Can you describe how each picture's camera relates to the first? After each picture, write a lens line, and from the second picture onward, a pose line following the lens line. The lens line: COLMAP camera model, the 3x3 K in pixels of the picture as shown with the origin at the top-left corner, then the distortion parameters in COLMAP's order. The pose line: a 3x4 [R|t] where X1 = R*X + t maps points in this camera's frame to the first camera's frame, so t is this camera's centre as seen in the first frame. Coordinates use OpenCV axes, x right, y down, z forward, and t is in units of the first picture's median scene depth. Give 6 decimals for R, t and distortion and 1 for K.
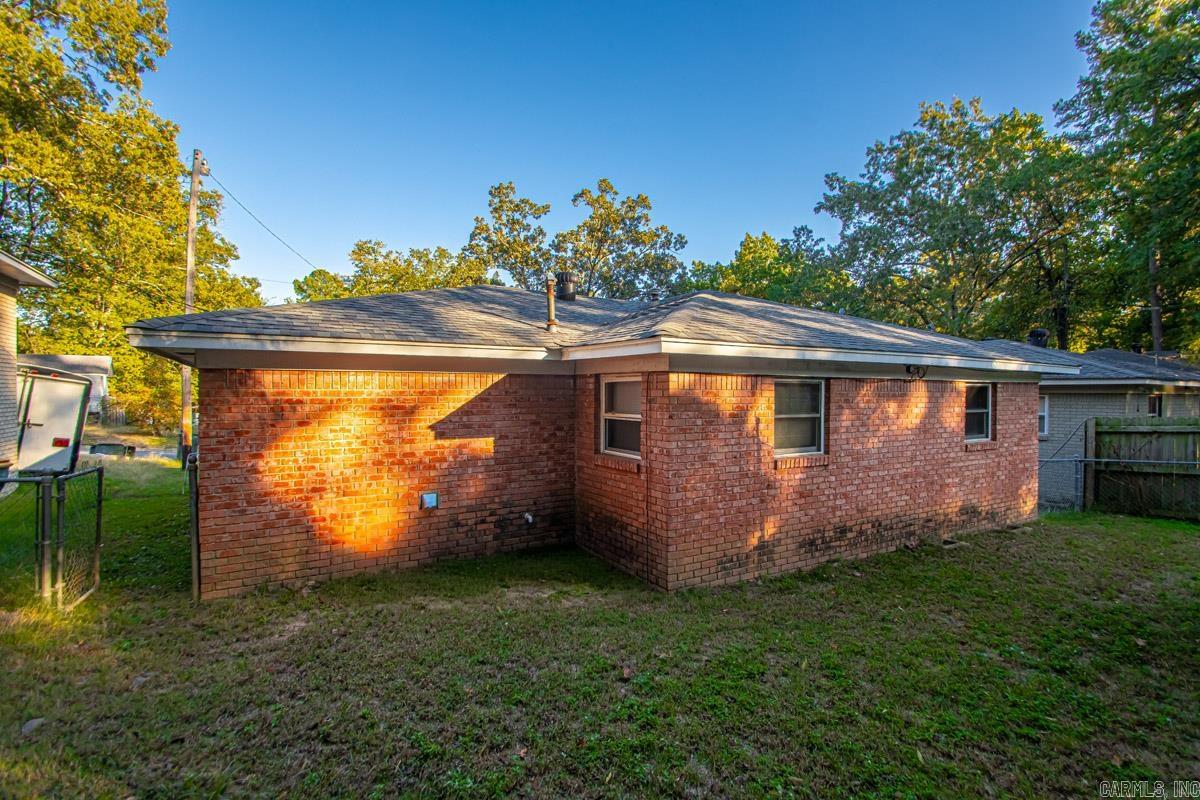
lens RADIAL K [[556.3, 0, 607.5], [0, 556.3, 400.5], [0, 0, 1]] dist [0.019827, -0.020196]
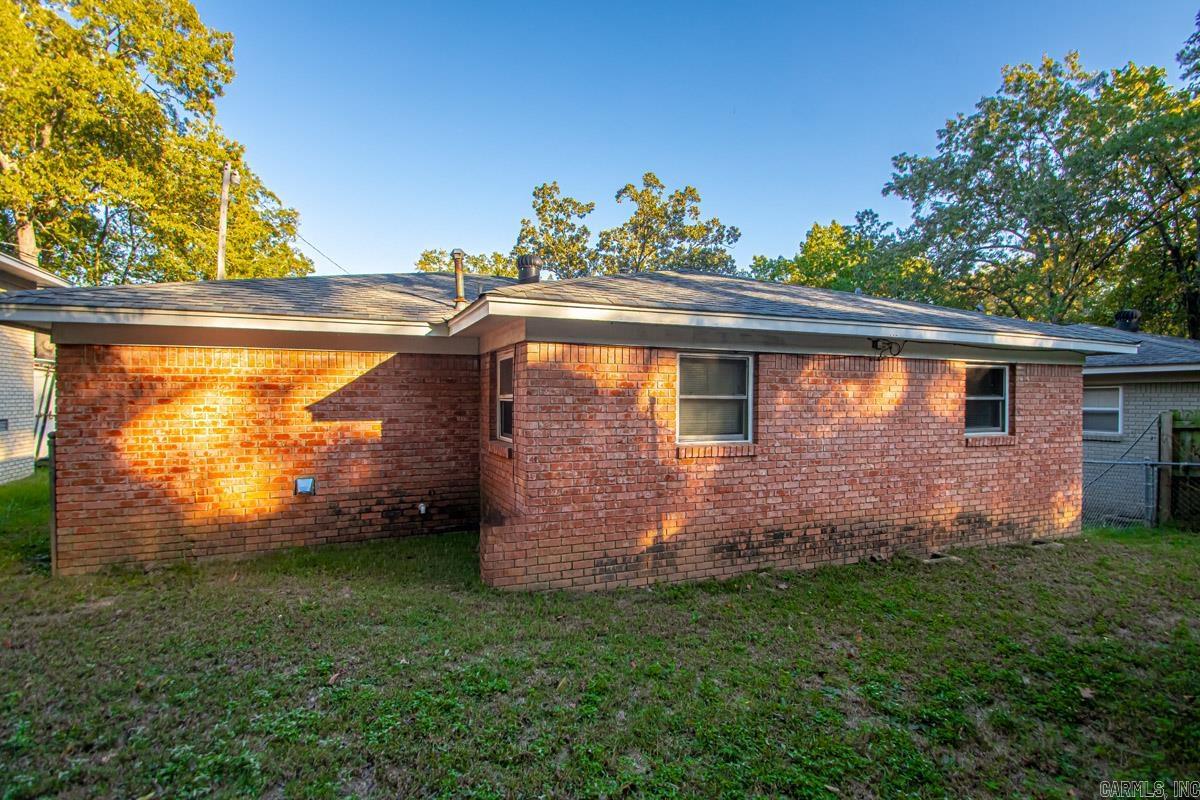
lens RADIAL K [[568.5, 0, 600.0], [0, 568.5, 400.0], [0, 0, 1]] dist [0.020514, -0.021123]
pose [[0.987985, -0.001586, -0.154542, 0.289673], [-0.000806, 0.999881, -0.015412, 0.043467], [0.154548, 0.015352, 0.987866, 0.108116]]
